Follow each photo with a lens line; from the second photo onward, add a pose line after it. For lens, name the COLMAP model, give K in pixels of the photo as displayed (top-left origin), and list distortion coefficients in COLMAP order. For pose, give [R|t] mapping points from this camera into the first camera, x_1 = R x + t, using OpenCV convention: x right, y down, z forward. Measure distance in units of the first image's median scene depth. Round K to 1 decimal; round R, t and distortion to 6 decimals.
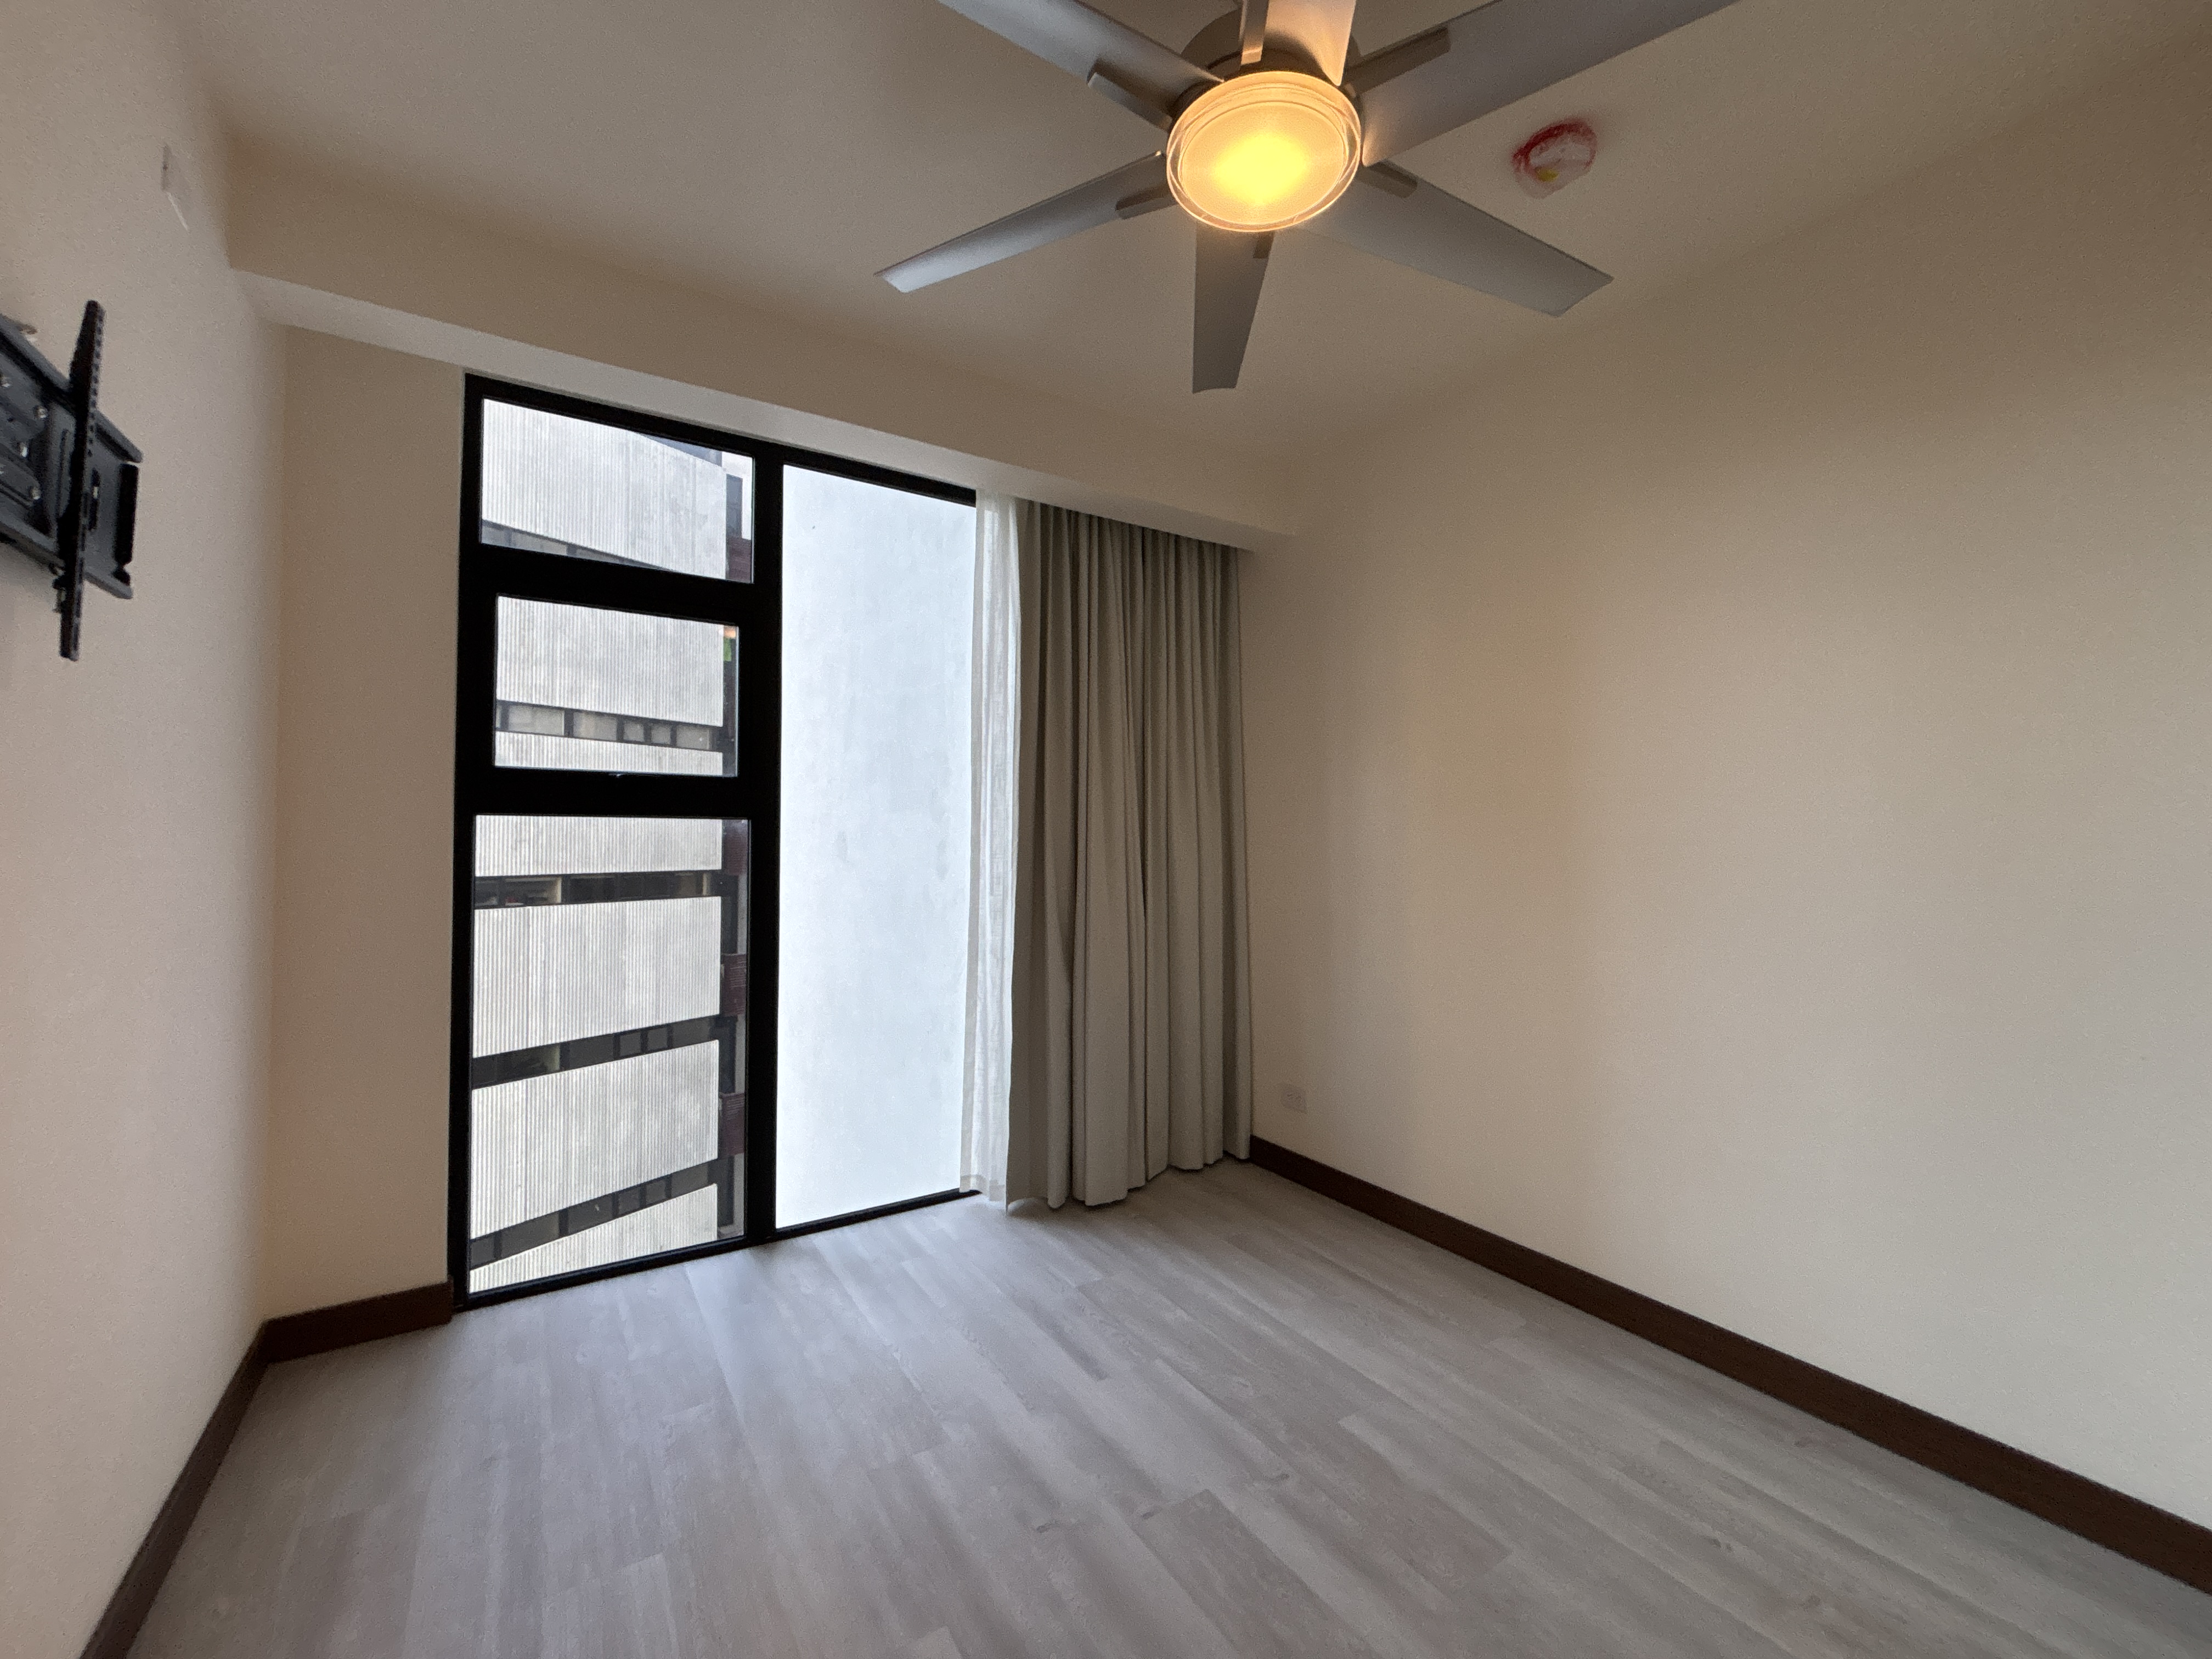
lens RADIAL K [[893.4, 0, 1110.0], [0, 893.4, 826.7], [0, 0, 1]] dist [0.000655, 0.000521]
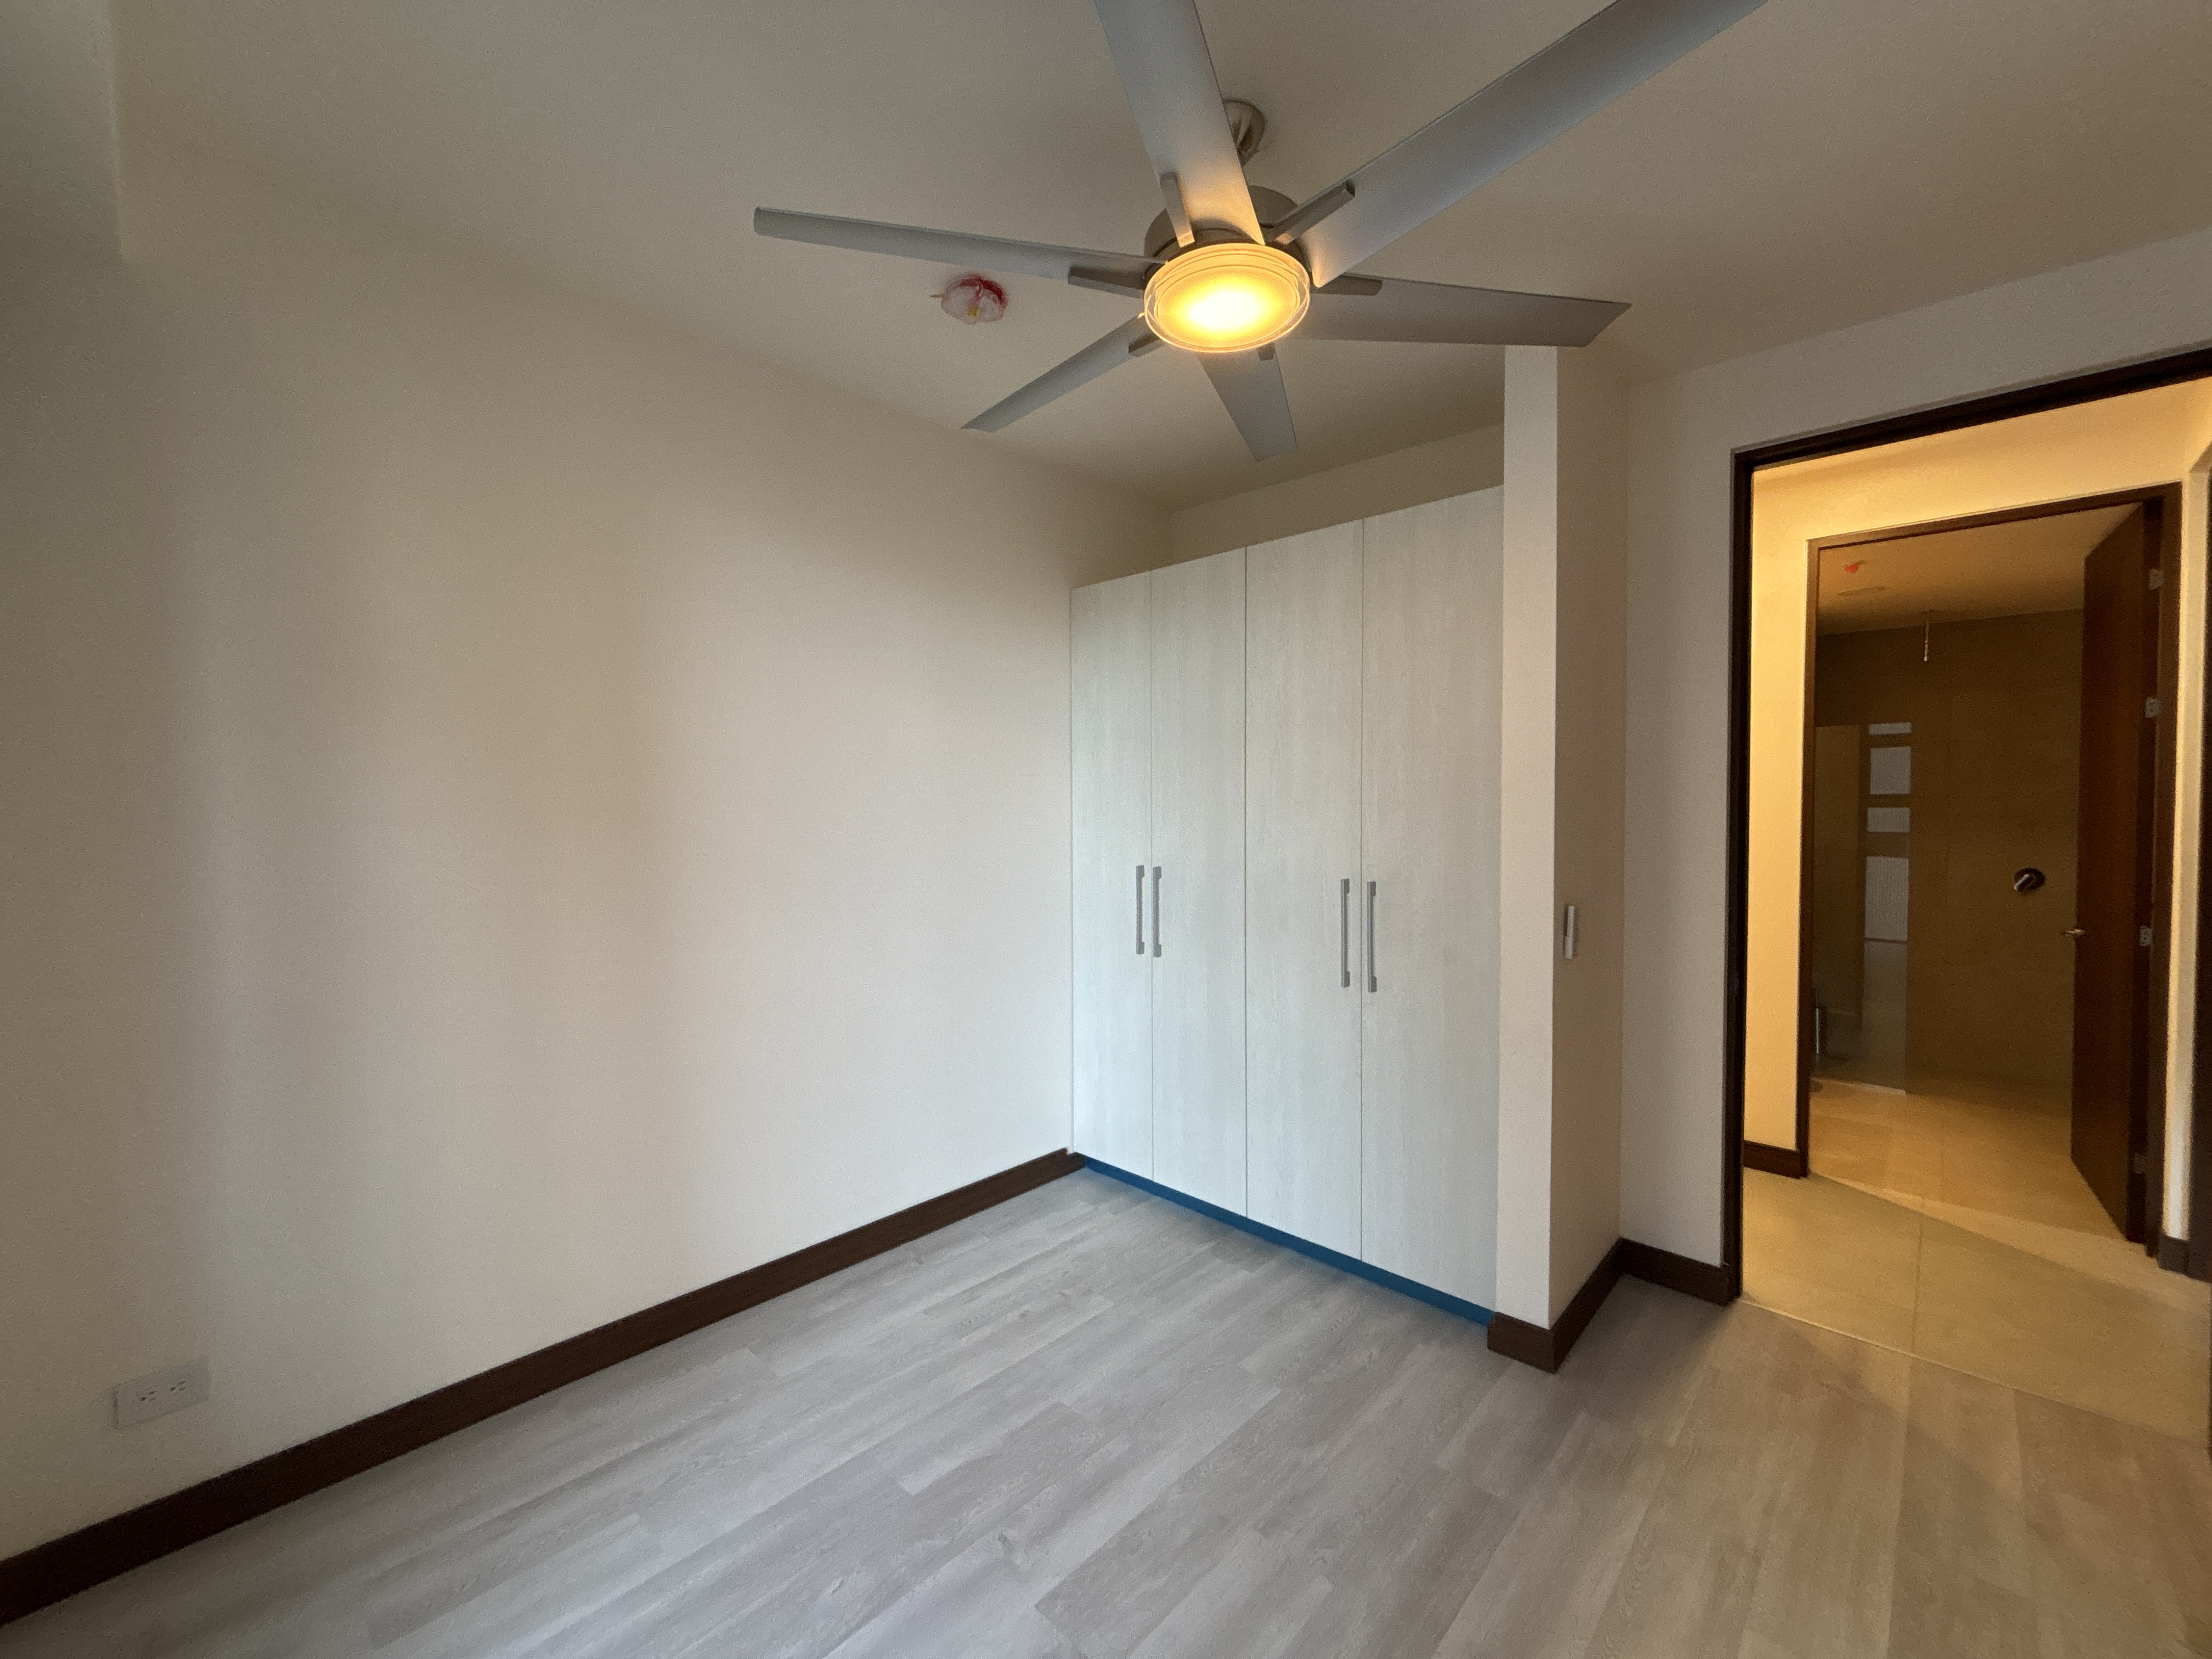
lens RADIAL K [[893.4, 0, 1110.0], [0, 893.4, 826.7], [0, 0, 1]] dist [0.000655, 0.000521]
pose [[-0.245718, -0.022718, 0.969075, -0.751897], [-0.021134, 0.999613, 0.018076, -0.058702], [-0.969111, -0.016039, -0.246103, 1.143345]]
